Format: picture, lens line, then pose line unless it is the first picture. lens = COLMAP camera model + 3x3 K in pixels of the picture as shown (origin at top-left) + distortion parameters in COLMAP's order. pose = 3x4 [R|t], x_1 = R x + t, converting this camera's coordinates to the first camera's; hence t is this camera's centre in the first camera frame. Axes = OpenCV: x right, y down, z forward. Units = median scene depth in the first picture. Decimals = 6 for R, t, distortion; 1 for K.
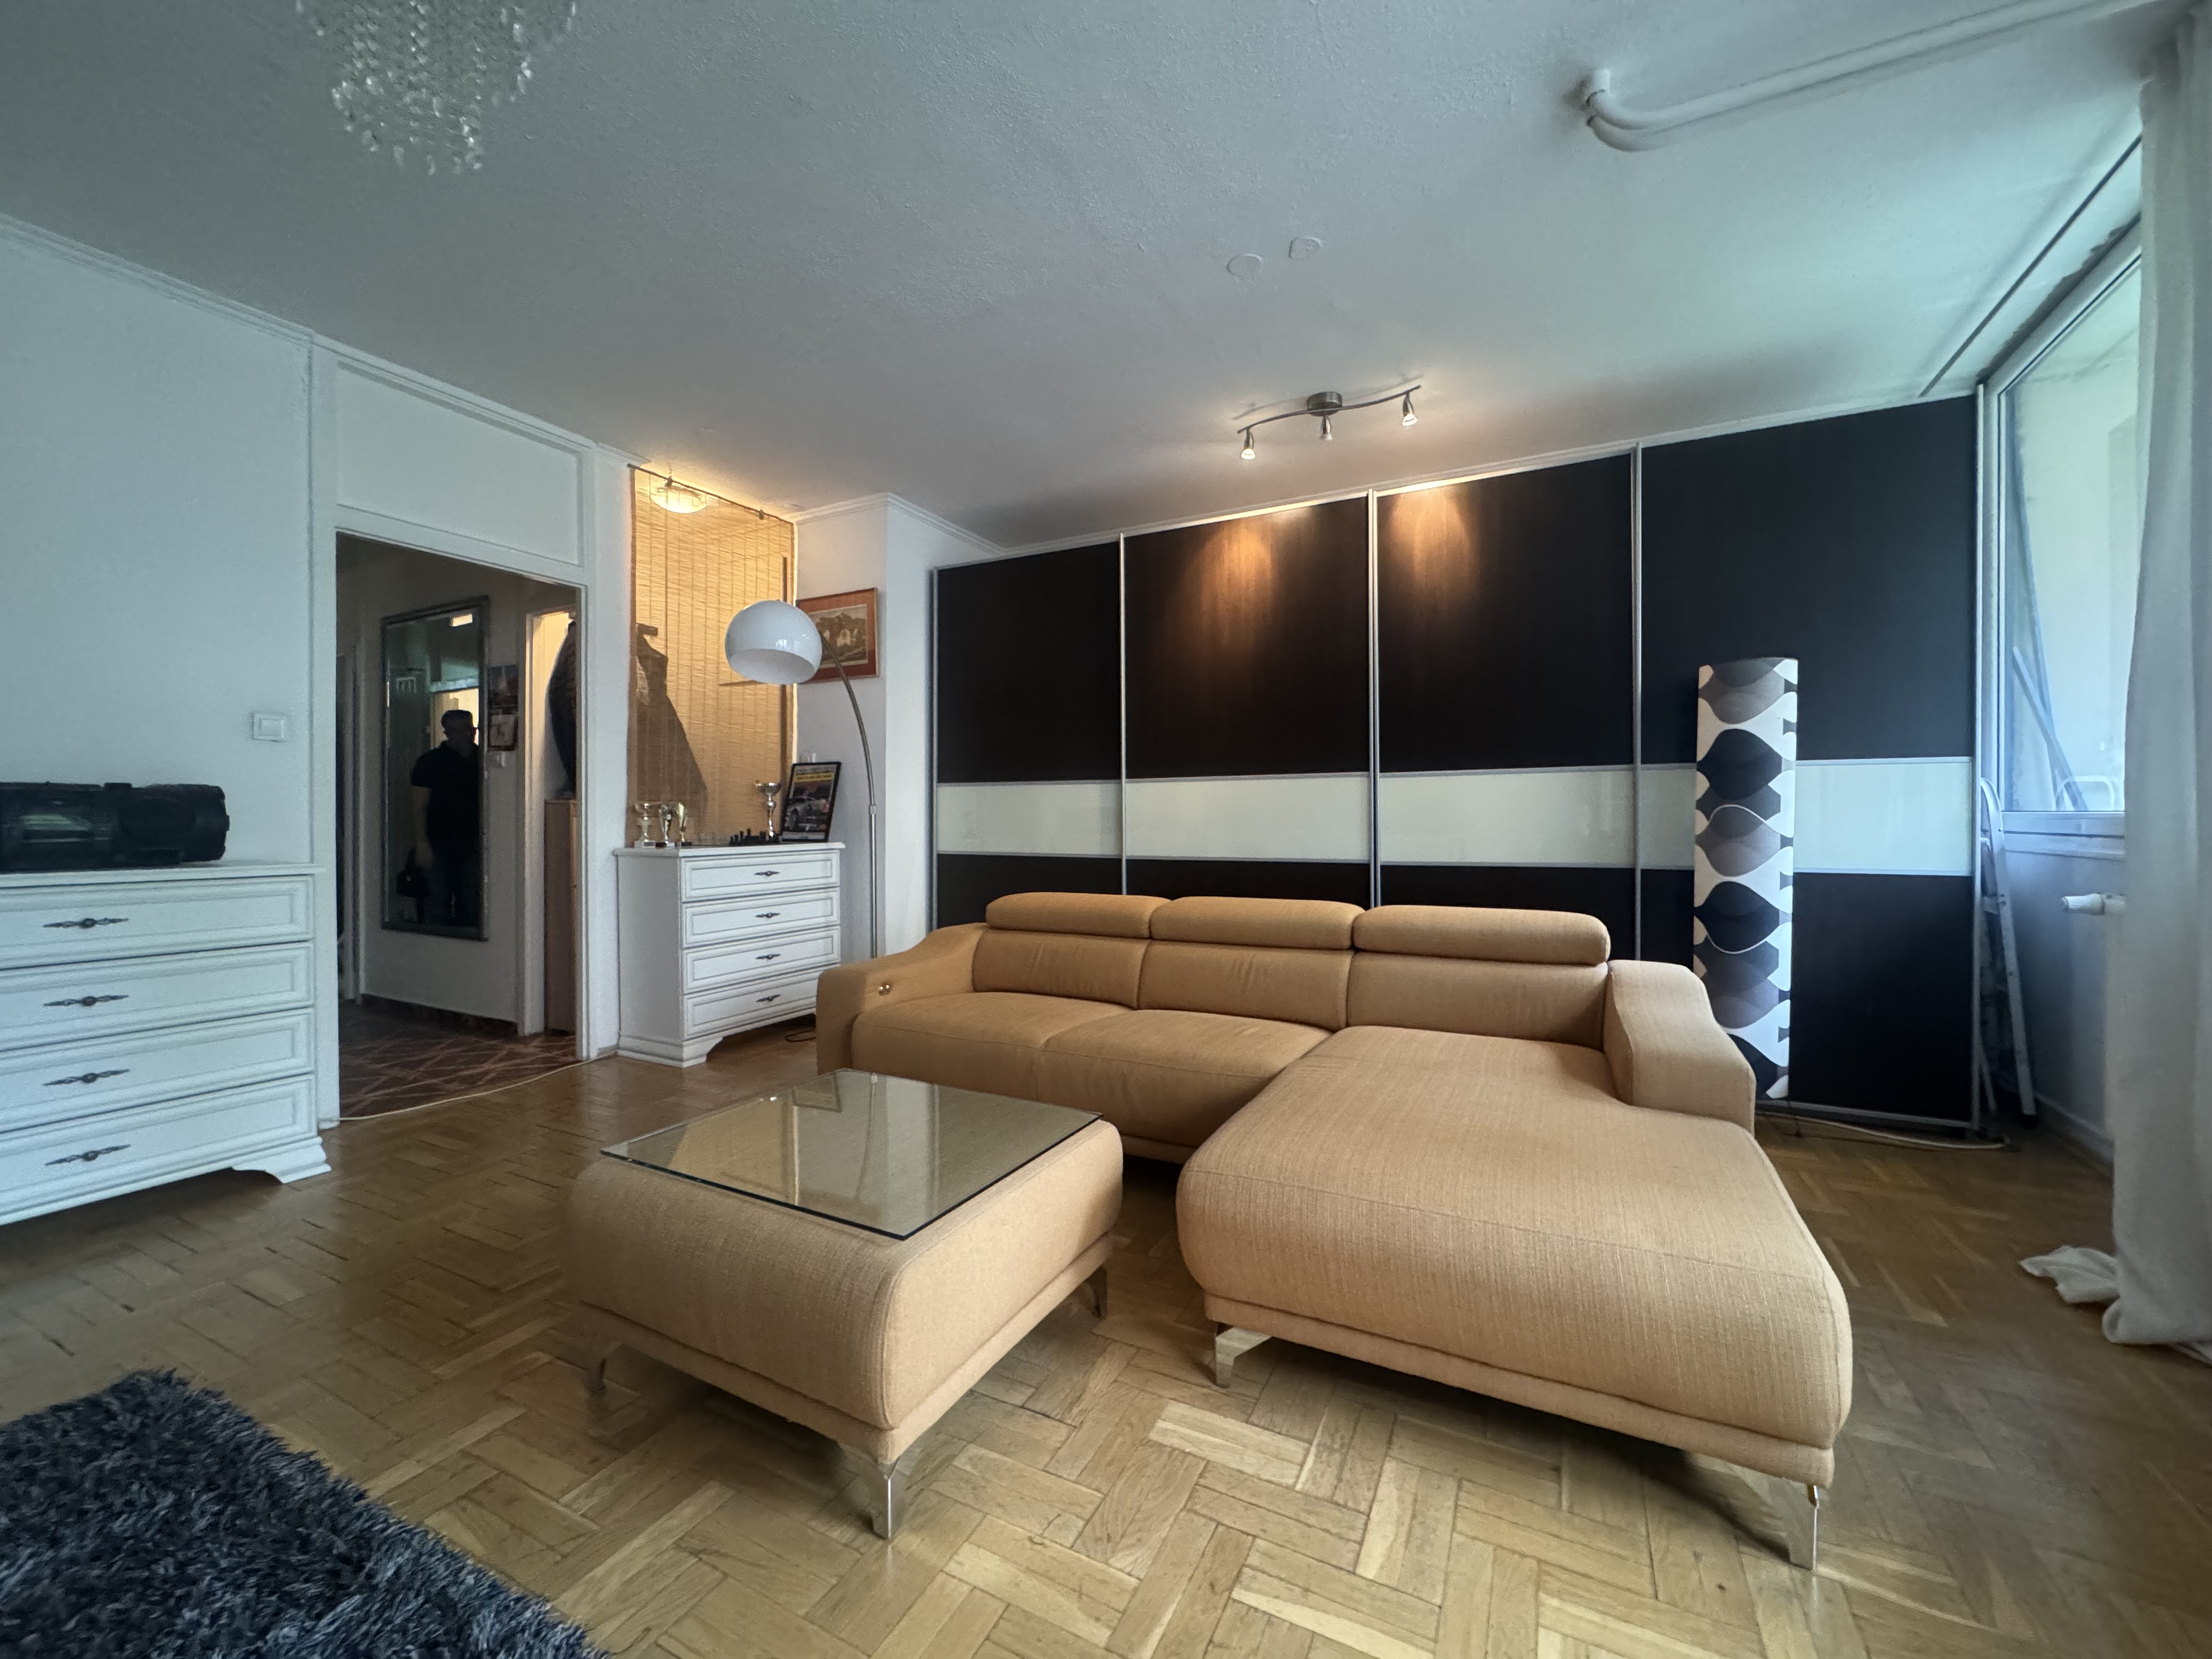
lens RADIAL K [[880.5, 0, 1100.9], [0, 880.5, 824.2], [0, 0, 1]] dist [-0.002809, -0.000189]
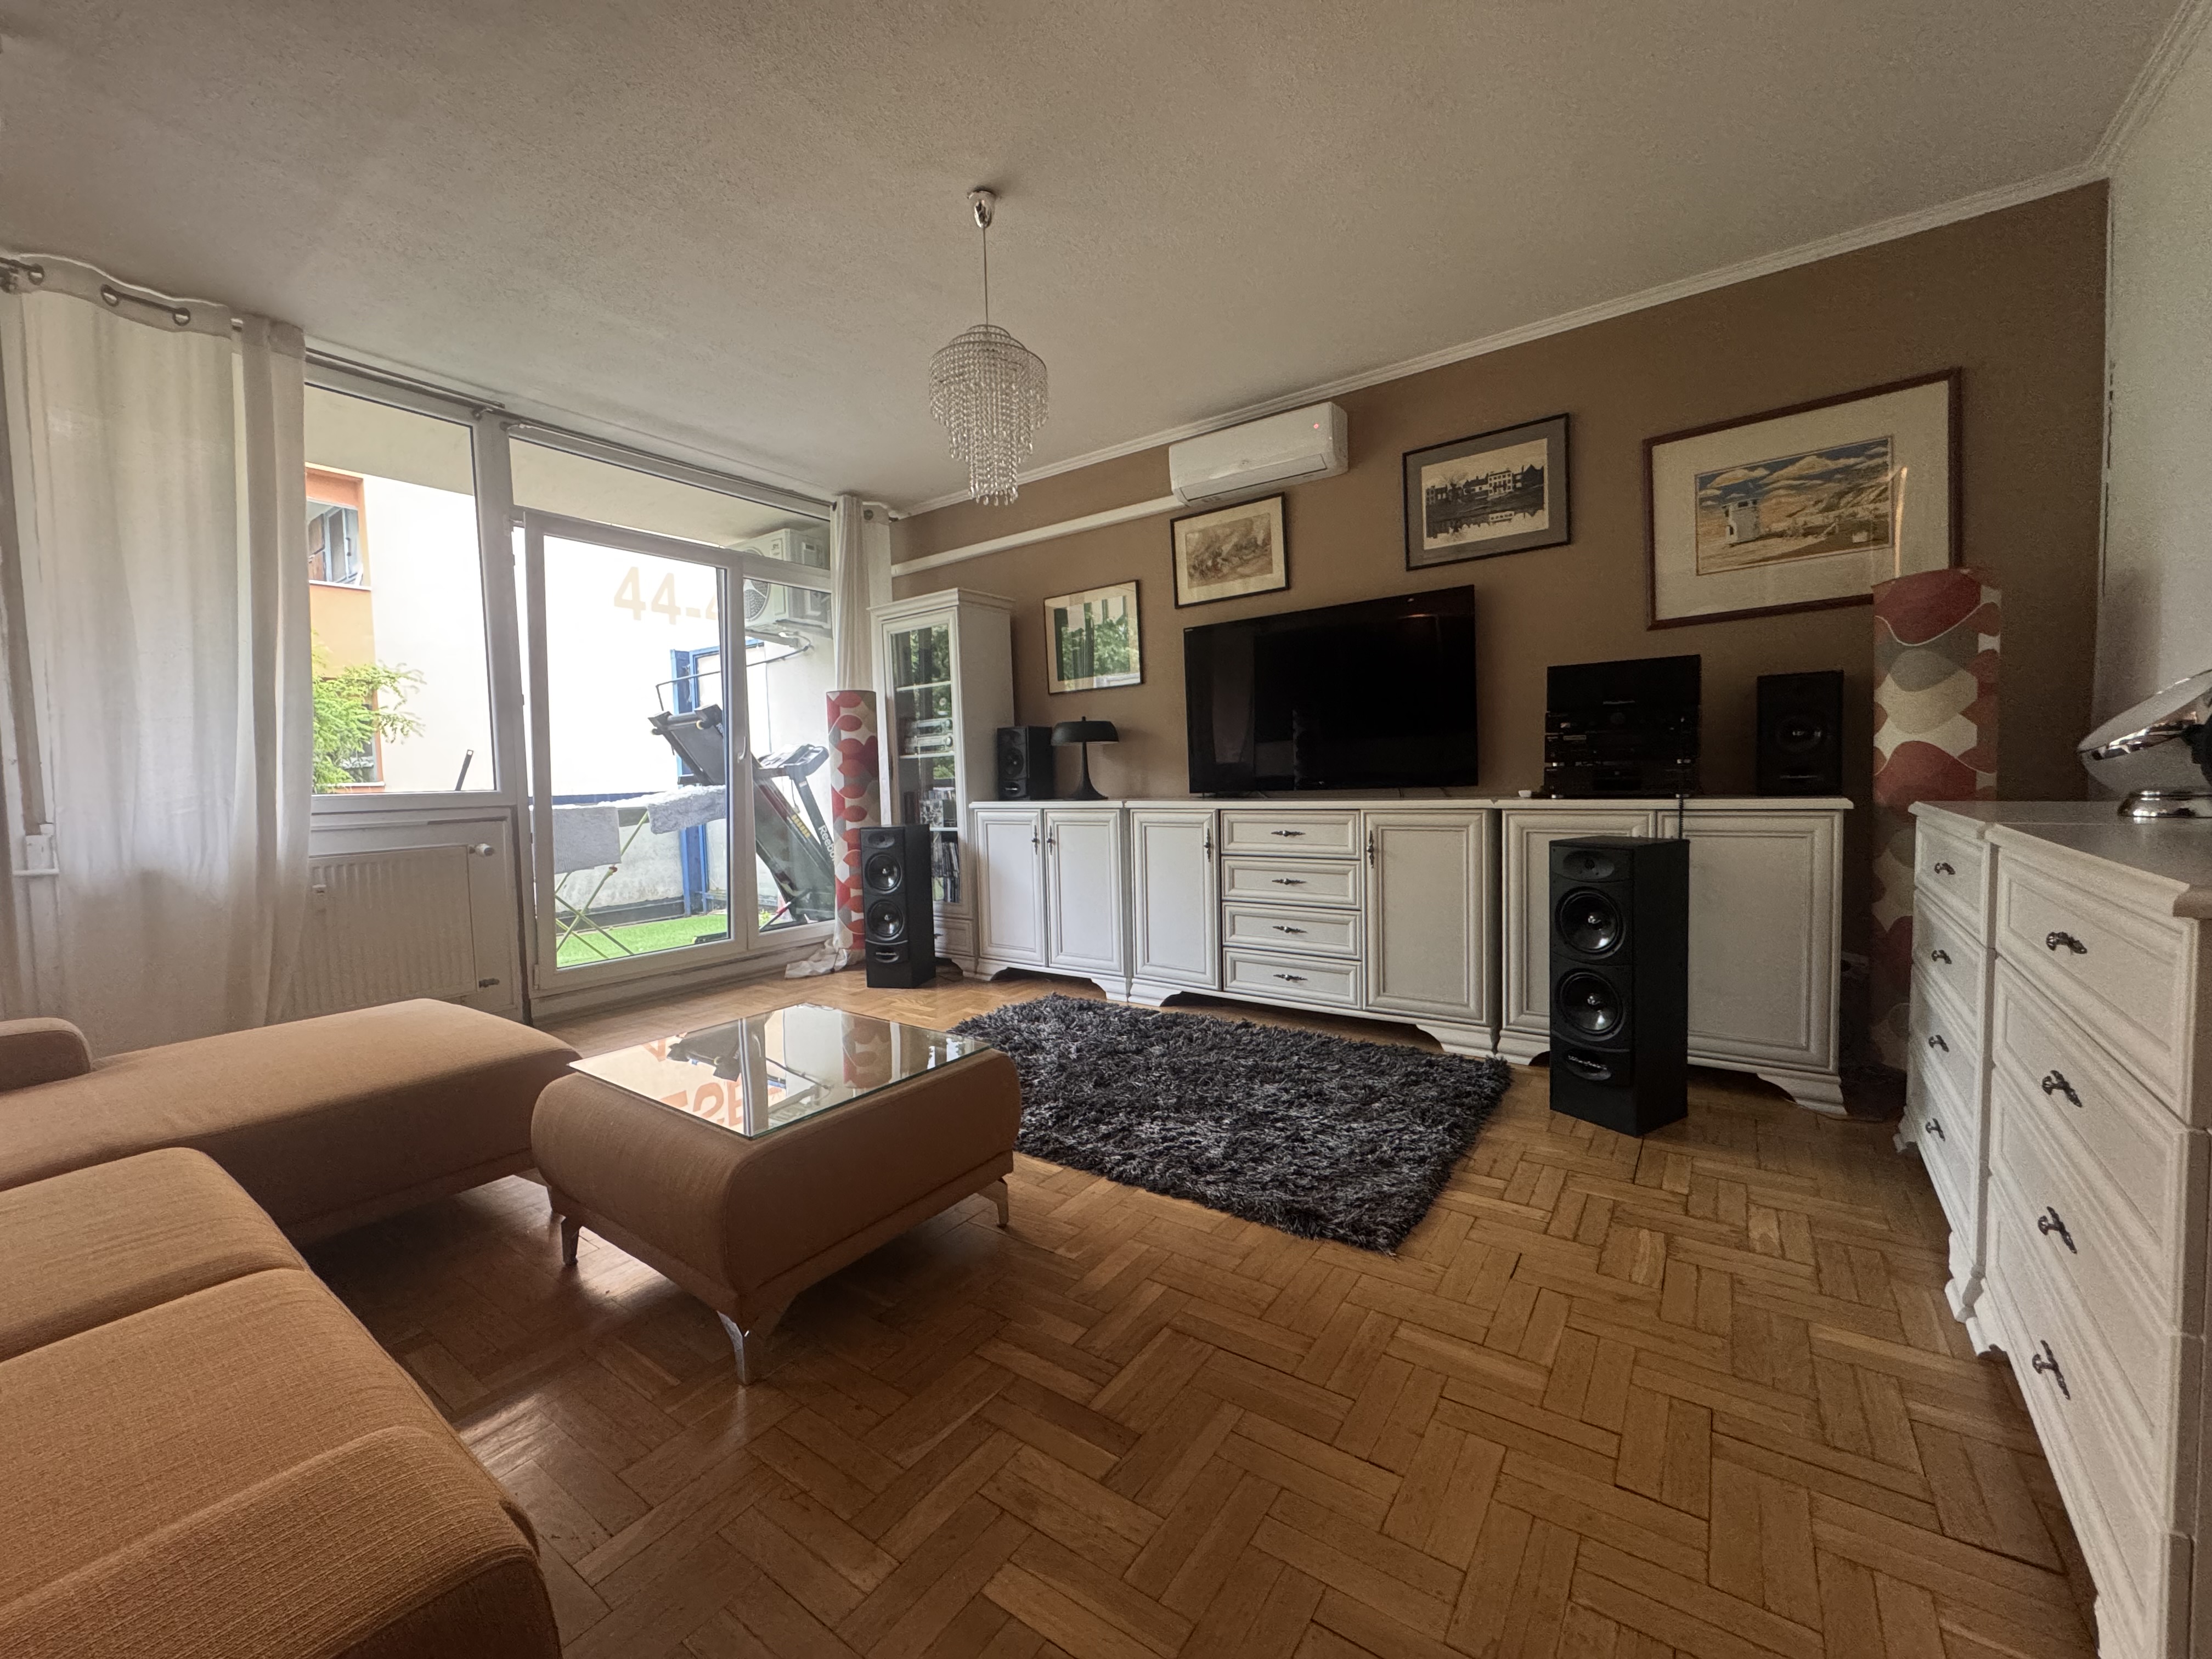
lens RADIAL K [[880.5, 0, 1100.9], [0, 880.5, 824.2], [0, 0, 1]] dist [-0.002809, -0.000189]
pose [[-0.988814, 0.021474, 0.147601, -0.434909], [0.030802, 0.997650, 0.061209, -0.005182], [-0.145940, 0.065070, -0.987151, 1.049410]]
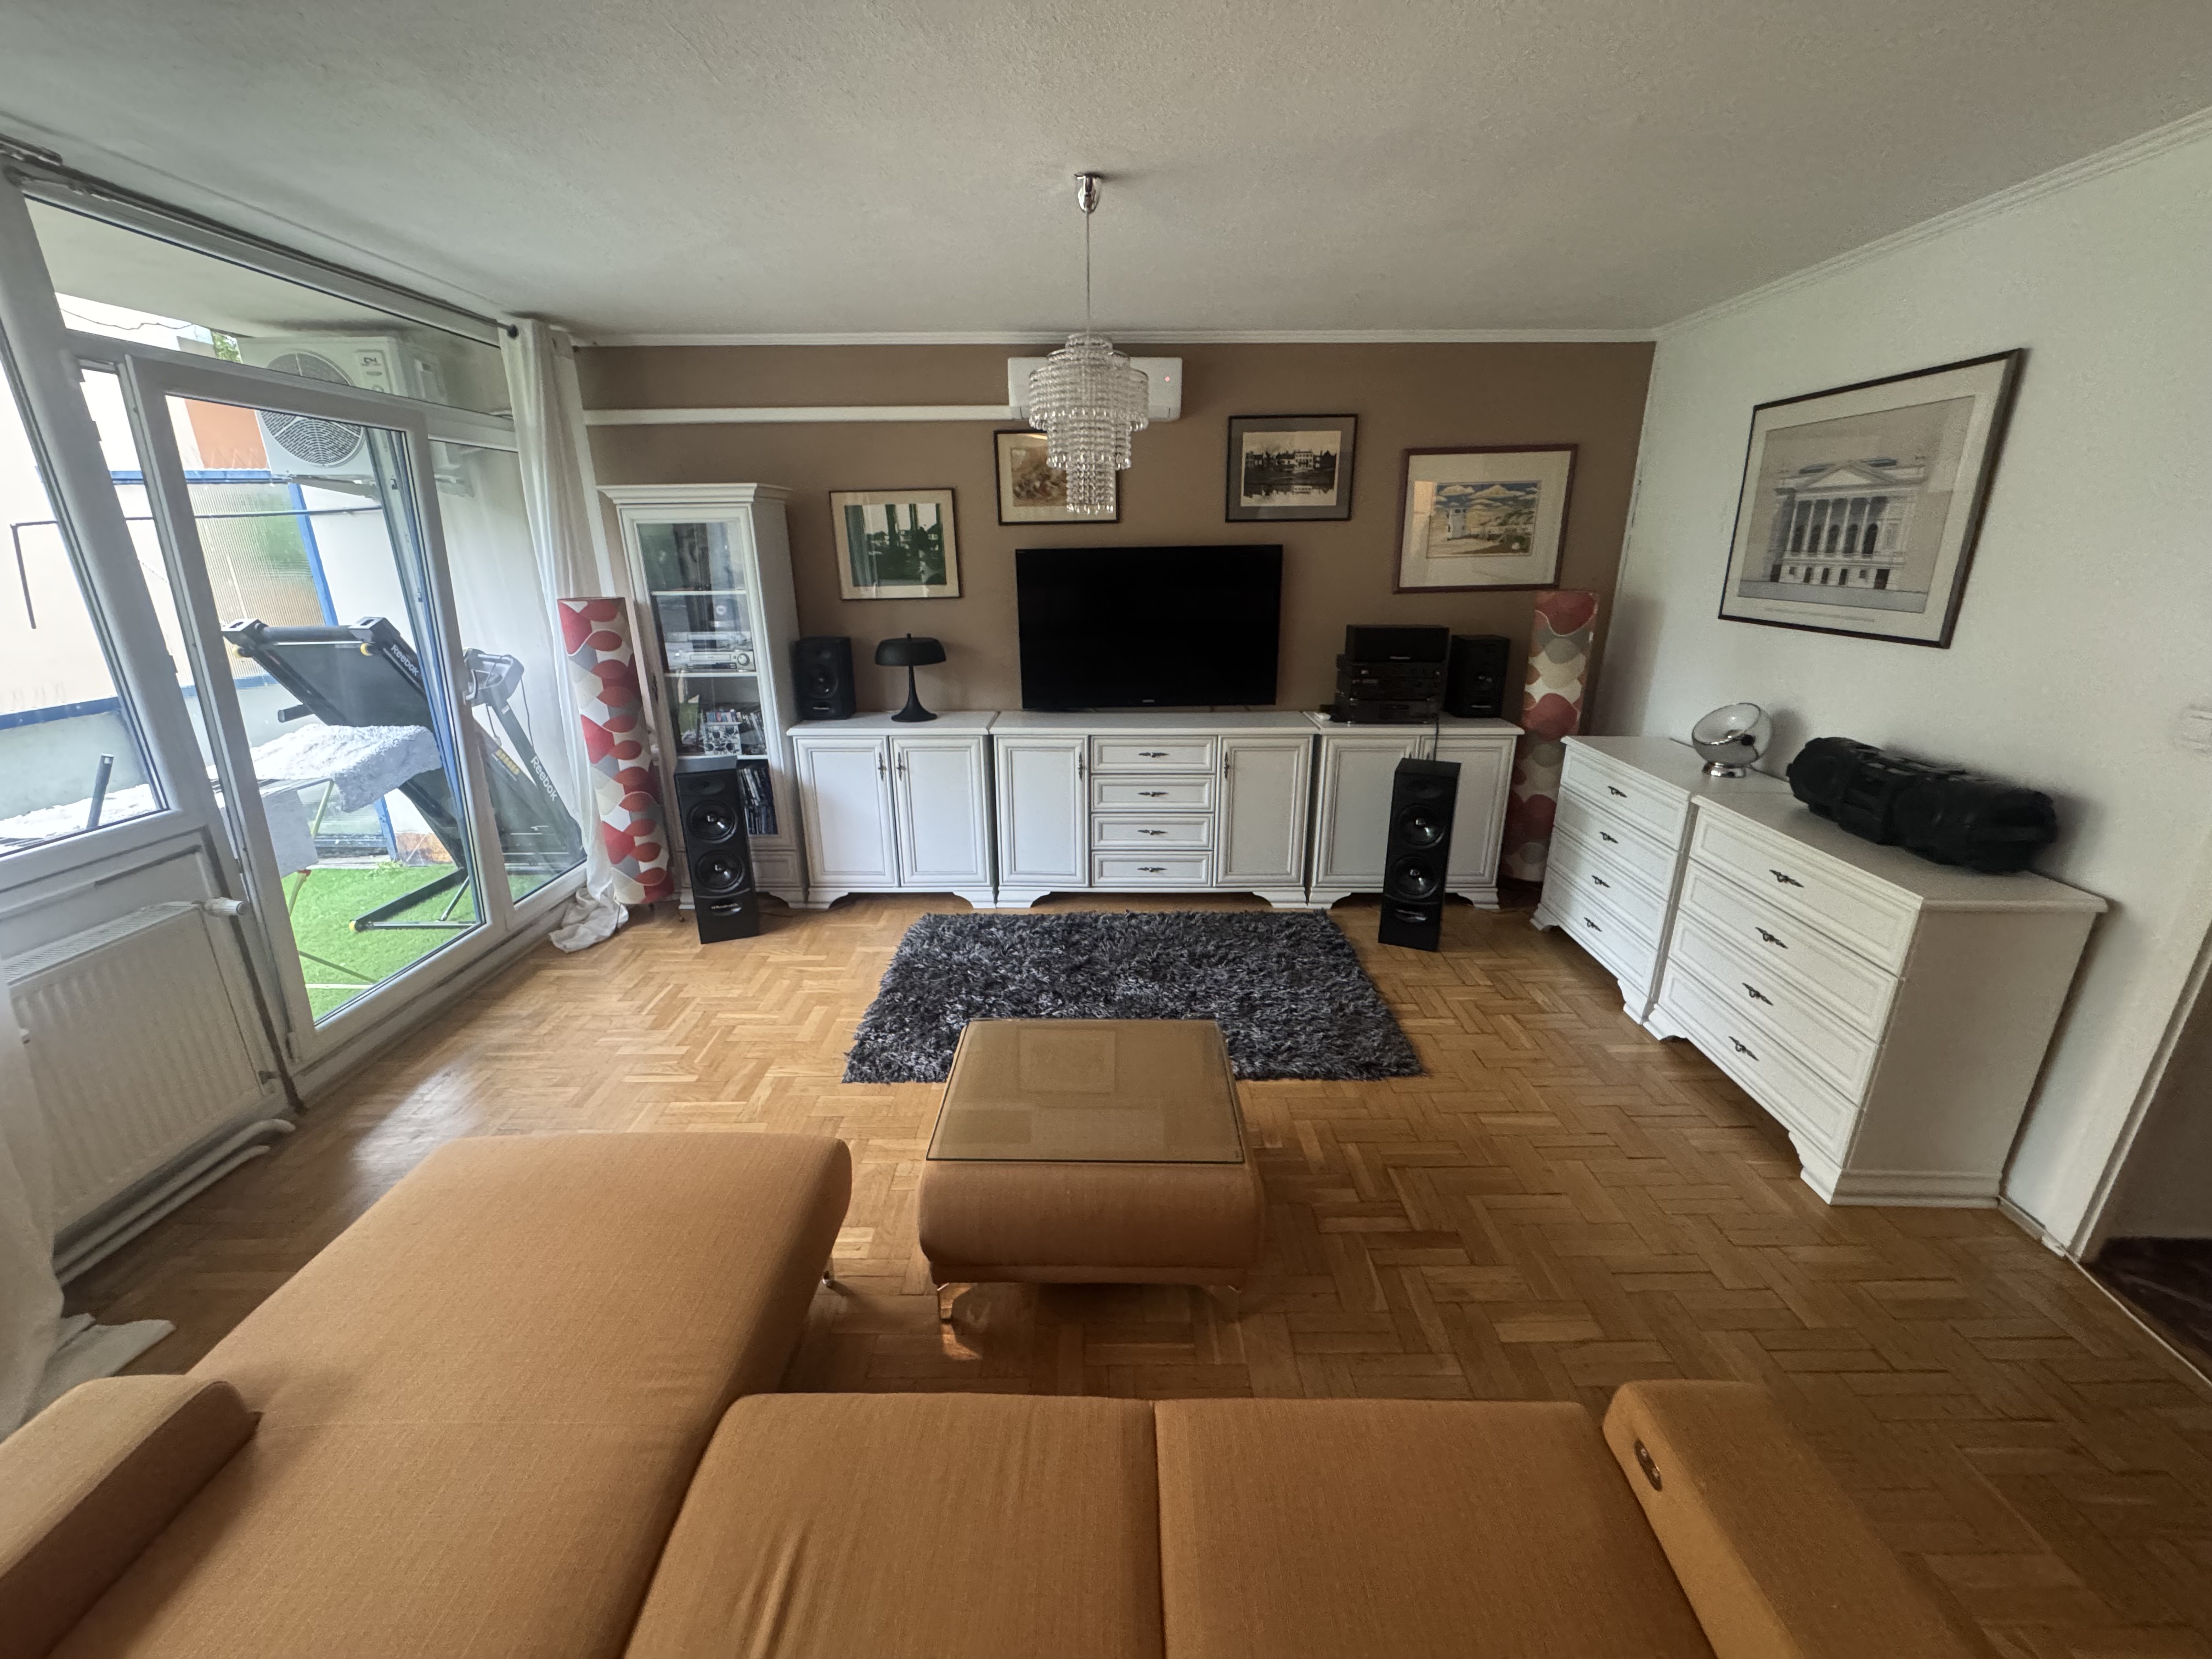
lens RADIAL K [[880.5, 0, 1100.9], [0, 880.5, 824.2], [0, 0, 1]] dist [-0.002809, -0.000189]
pose [[-0.891529, 0.145123, -0.429087, 0.118134], [0.003737, 0.949612, 0.313405, -0.221337], [0.452948, 0.277806, -0.847149, 1.032063]]
